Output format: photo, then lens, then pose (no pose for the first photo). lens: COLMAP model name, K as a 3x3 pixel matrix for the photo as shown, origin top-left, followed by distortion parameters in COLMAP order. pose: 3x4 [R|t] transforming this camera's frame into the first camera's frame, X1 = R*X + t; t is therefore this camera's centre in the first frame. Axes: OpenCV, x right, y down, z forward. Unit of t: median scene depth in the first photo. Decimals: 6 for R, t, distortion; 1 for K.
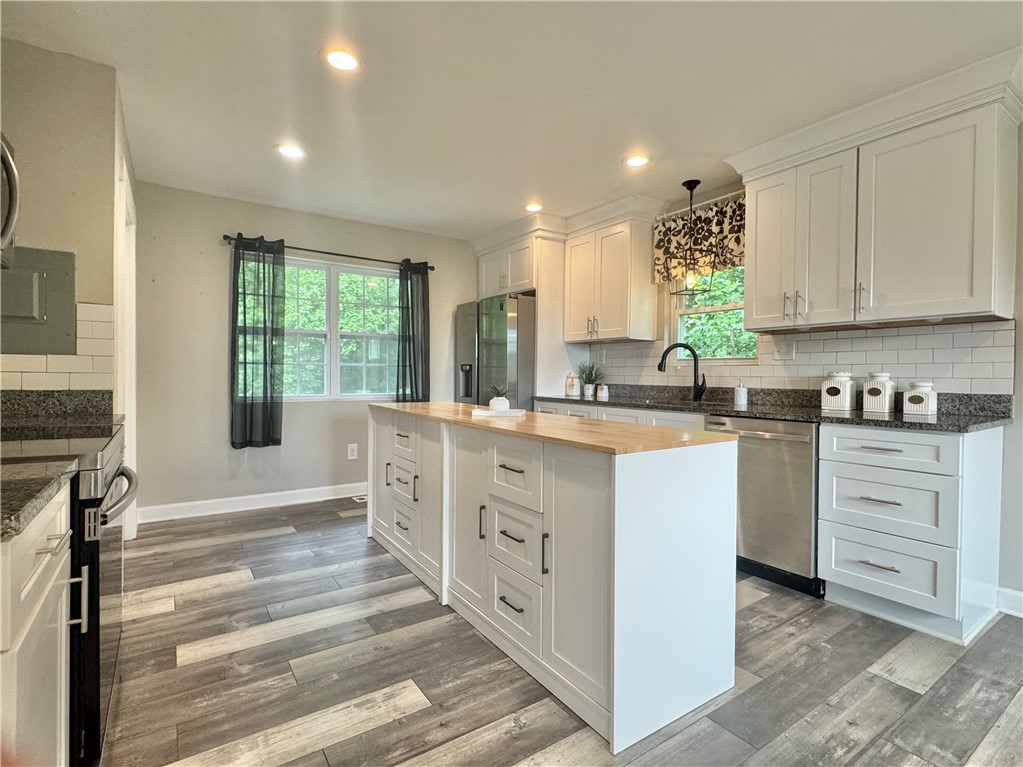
lens RADIAL K [[504.7, 0, 511.5], [0, 504.7, 383.5], [0, 0, 1]] dist [-0.002202, -0.000515]
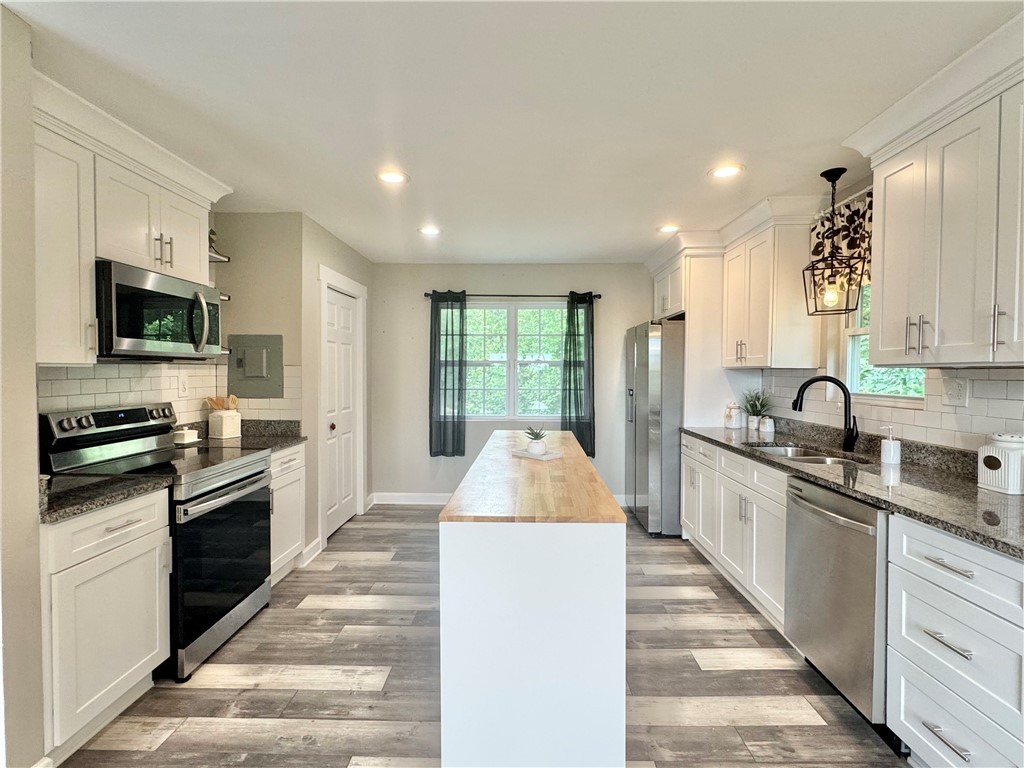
lens RADIAL K [[500.7, 0, 512.0], [0, 500.7, 384.0], [0, 0, 1]] dist [-0.001677, -0.000836]
pose [[0.813236, 0.007165, -0.581890, 0.409204], [-0.005906, 0.999974, 0.004059, -0.070262], [0.581904, 0.000136, 0.813257, 0.079732]]
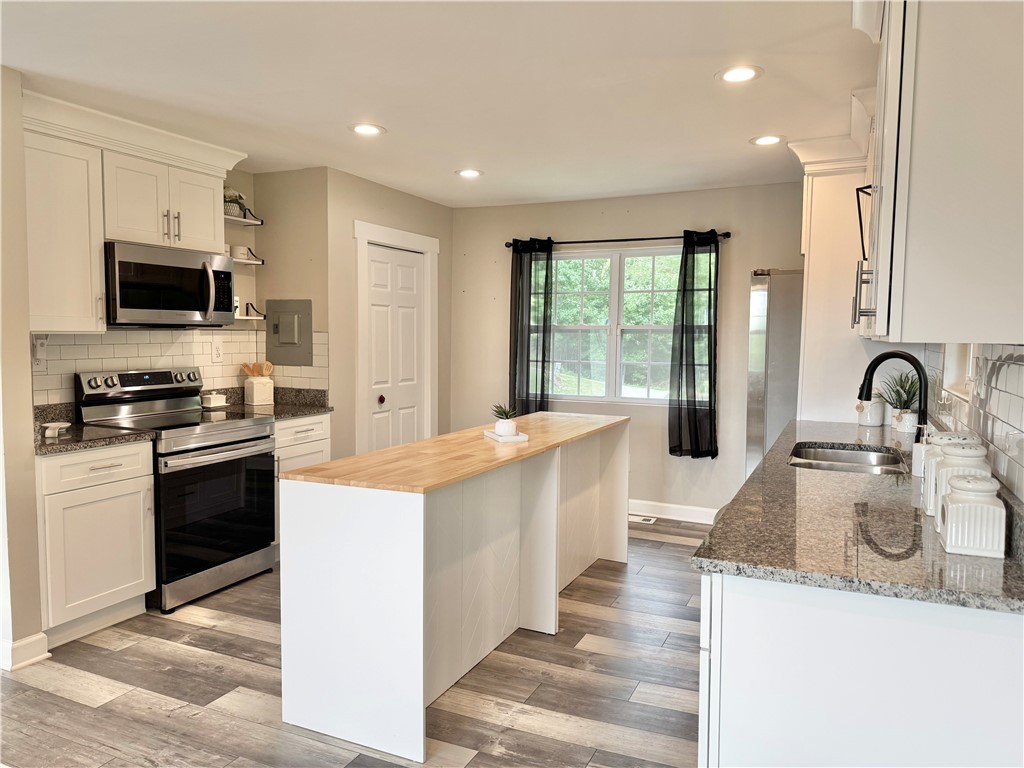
lens RADIAL K [[716.6, 0, 512.0], [0, 716.6, 384.0], [0, 0, 1]] dist [0.067148, -0.099493]
pose [[0.517408, 0.053829, -0.854044, 0.825364], [-0.019345, 0.998500, 0.051214, -0.078704], [0.855520, -0.009977, 0.517673, 0.240725]]
